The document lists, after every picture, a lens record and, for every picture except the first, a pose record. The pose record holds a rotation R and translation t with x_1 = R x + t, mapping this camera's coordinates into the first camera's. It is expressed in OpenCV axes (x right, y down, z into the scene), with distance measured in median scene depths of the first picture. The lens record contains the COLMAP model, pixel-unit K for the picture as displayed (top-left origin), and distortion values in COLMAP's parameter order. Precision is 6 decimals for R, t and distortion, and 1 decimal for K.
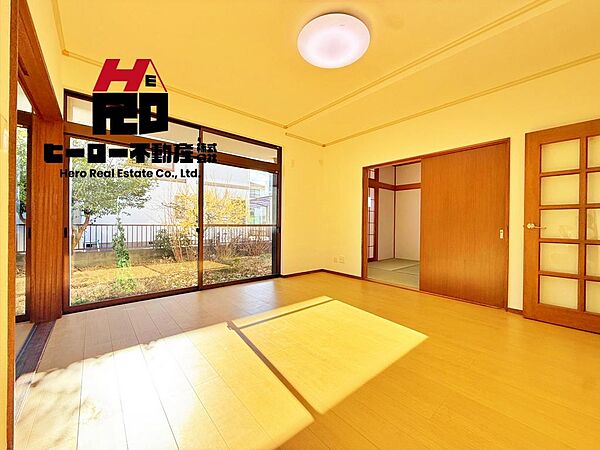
lens RADIAL K [[239.6, 0, 300.0], [0, 239.6, 225.0], [0, 0, 1]] dist [-0.000321, -0.000020]
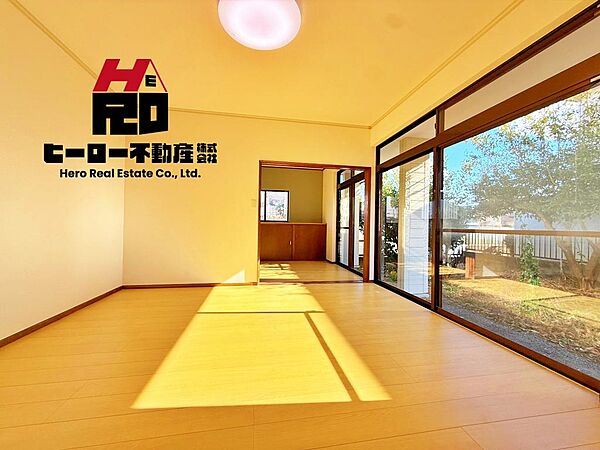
lens RADIAL K [[239.6, 0, 300.0], [0, 239.6, 225.0], [0, 0, 1]] dist [-0.000321, -0.000020]
pose [[-0.512082, -0.010720, -0.858870, 0.788419], [-0.019130, 0.999816, -0.001073, -0.013280], [0.858724, 0.015880, -0.512193, 1.545969]]
